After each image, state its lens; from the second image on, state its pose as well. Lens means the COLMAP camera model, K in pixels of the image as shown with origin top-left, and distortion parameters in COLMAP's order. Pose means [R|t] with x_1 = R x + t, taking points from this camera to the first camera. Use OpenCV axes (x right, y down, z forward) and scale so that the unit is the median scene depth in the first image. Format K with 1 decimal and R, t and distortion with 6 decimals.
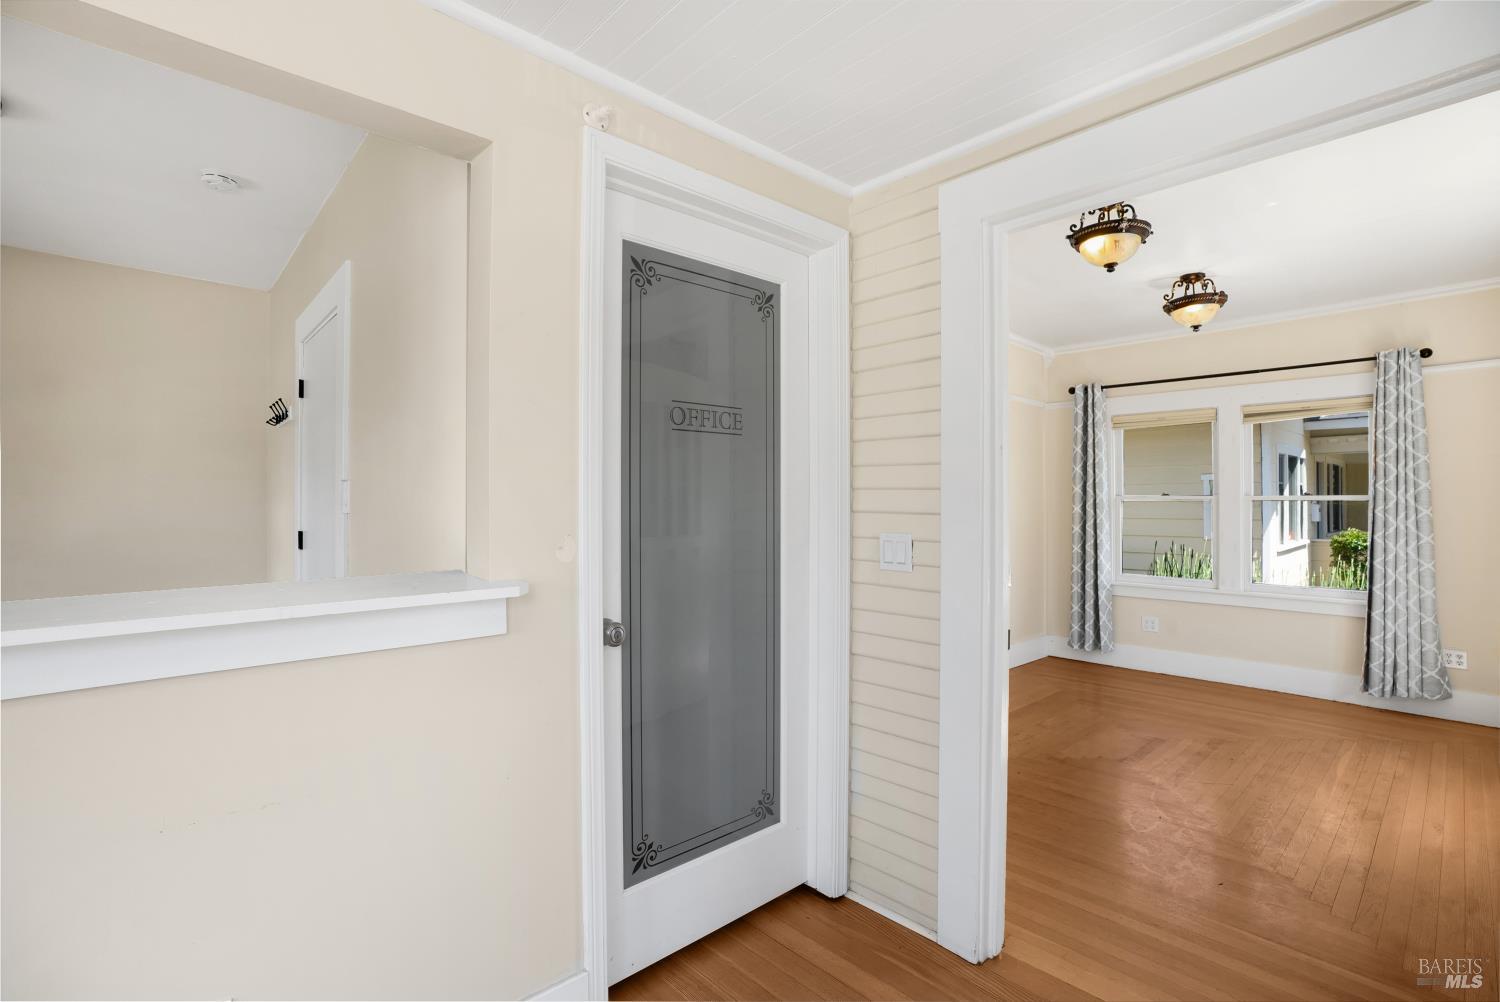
lens RADIAL K [[691.1, 0, 750.0], [0, 691.1, 501.0], [0, 0, 1]] dist [-0.048958, 0.016989]
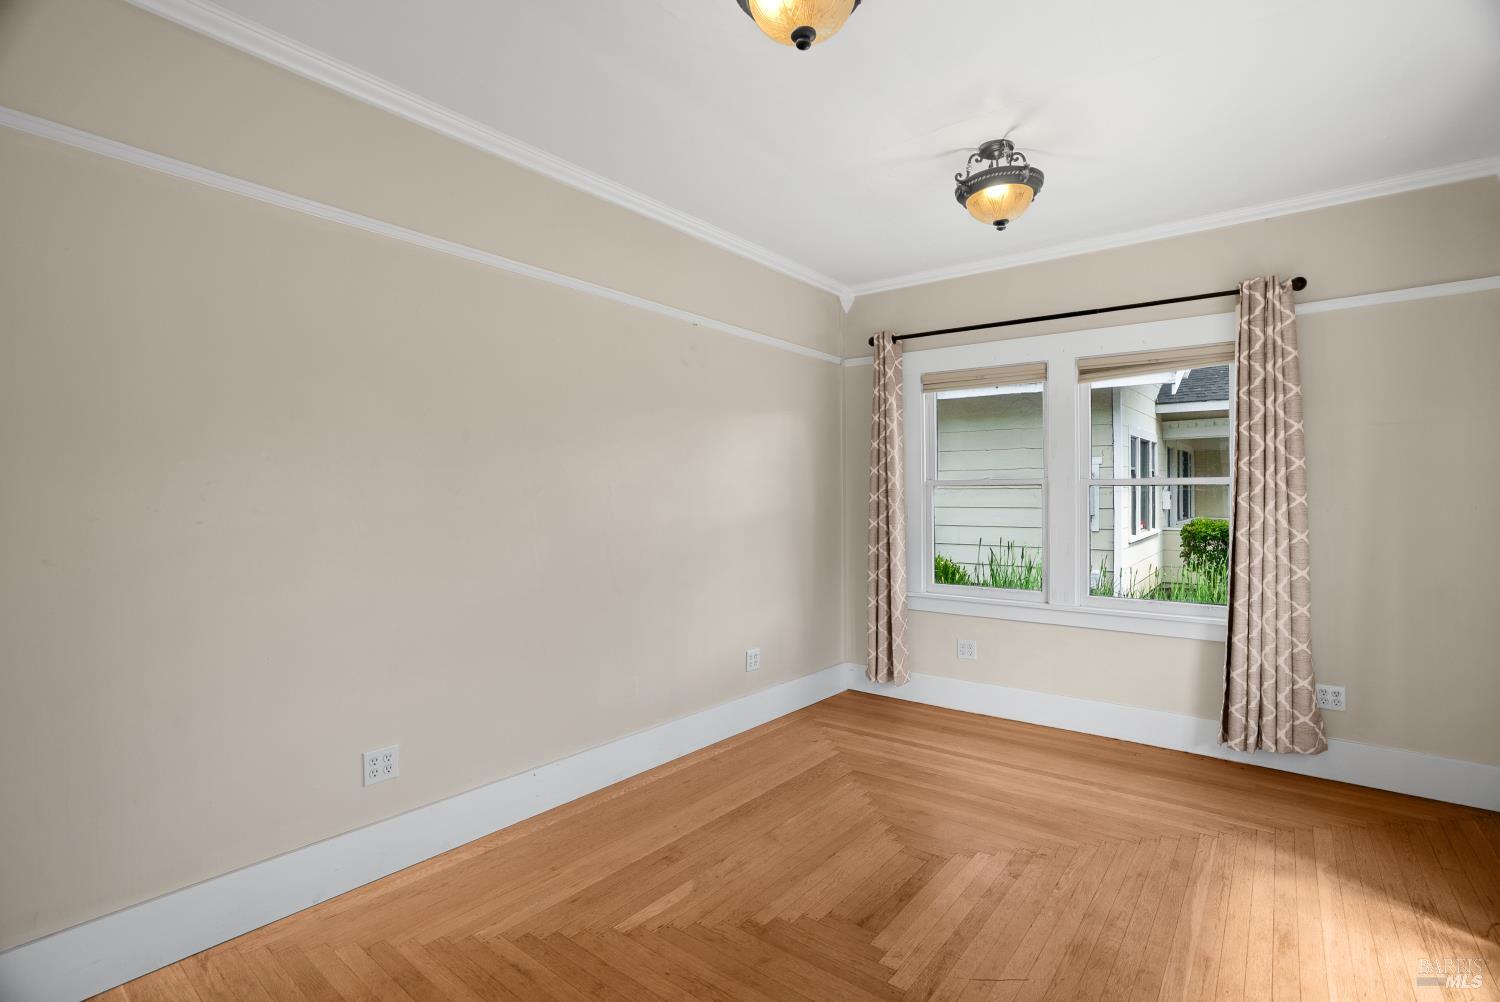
lens RADIAL K [[705.0, 0, 750.0], [0, 705.0, 501.0], [0, 0, 1]] dist [-0.065747, 0.026896]
pose [[0.987912, -0.008426, 0.154786, 0.294639], [0.006228, 0.999873, 0.014680, 0.002995], [-0.154890, -0.013539, 0.987839, 0.347774]]
